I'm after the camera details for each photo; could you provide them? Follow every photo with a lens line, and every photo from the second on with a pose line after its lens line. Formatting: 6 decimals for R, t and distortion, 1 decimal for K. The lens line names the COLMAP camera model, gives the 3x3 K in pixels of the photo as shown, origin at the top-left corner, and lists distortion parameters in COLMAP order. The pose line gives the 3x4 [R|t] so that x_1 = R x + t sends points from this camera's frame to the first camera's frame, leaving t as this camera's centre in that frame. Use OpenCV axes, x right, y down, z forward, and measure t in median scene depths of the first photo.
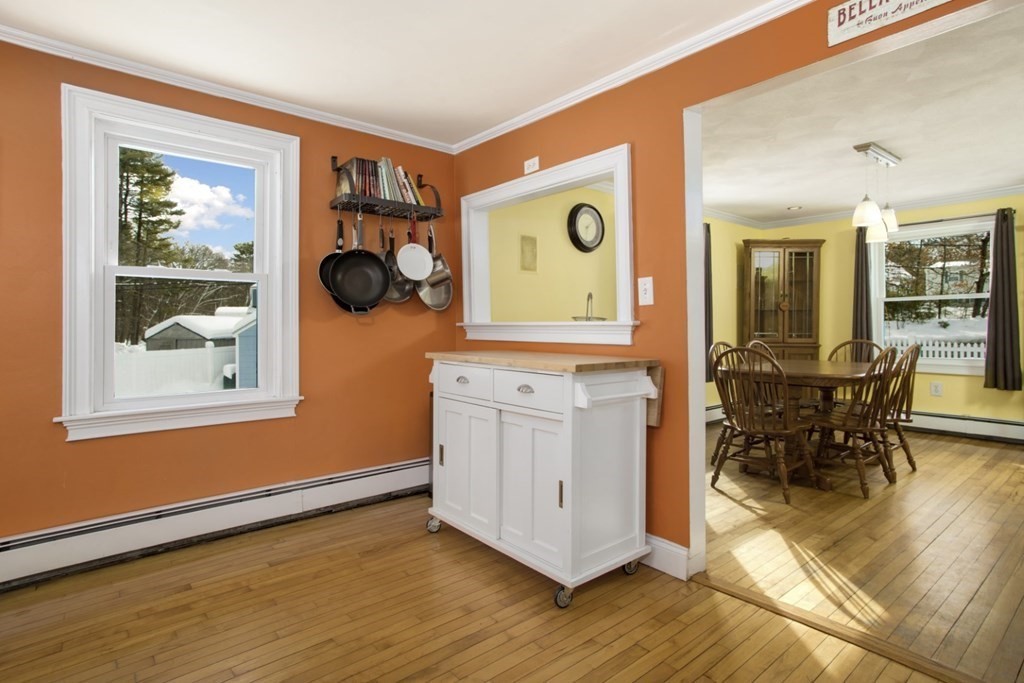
lens RADIAL K [[519.4, 0, 508.9], [0, 519.4, 320.2], [0, 0, 1]] dist [0.000909, 0.003267]
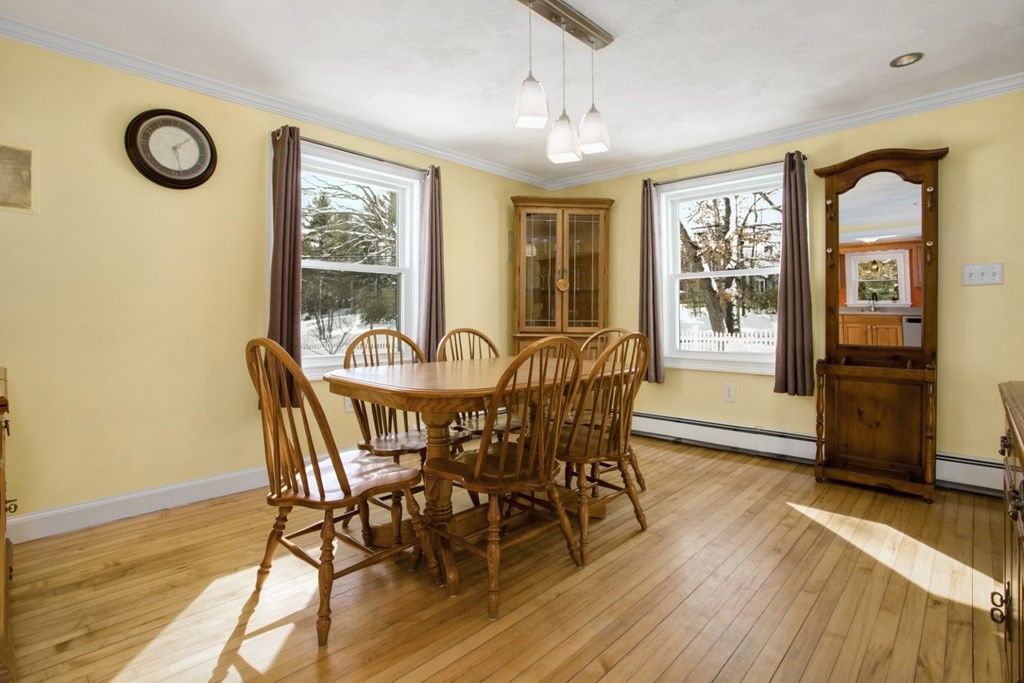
lens RADIAL K [[519.4, 0, 521.3], [0, 519.4, 306.4], [0, 0, 1]] dist [0.000909, 0.003267]
pose [[0.990332, 0.004861, 0.138629, 0.693256], [-0.003889, 0.999966, -0.007277, 0.020596], [-0.138660, 0.006668, 0.990318, 0.474142]]
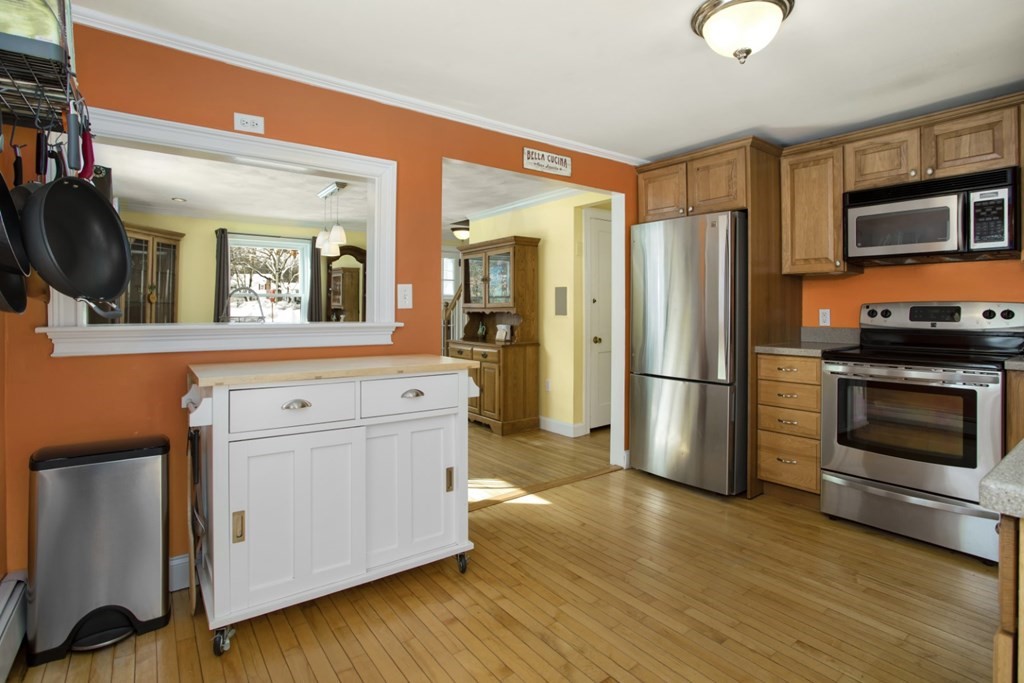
lens RADIAL K [[519.4, 0, 513.2], [0, 519.4, 314.6], [0, 0, 1]] dist [0.000909, 0.003267]
pose [[0.071212, -0.005811, 0.997444, -0.690777], [-0.010184, 0.999927, 0.006552, -0.020554], [-0.997409, -0.010624, 0.071148, 0.536797]]
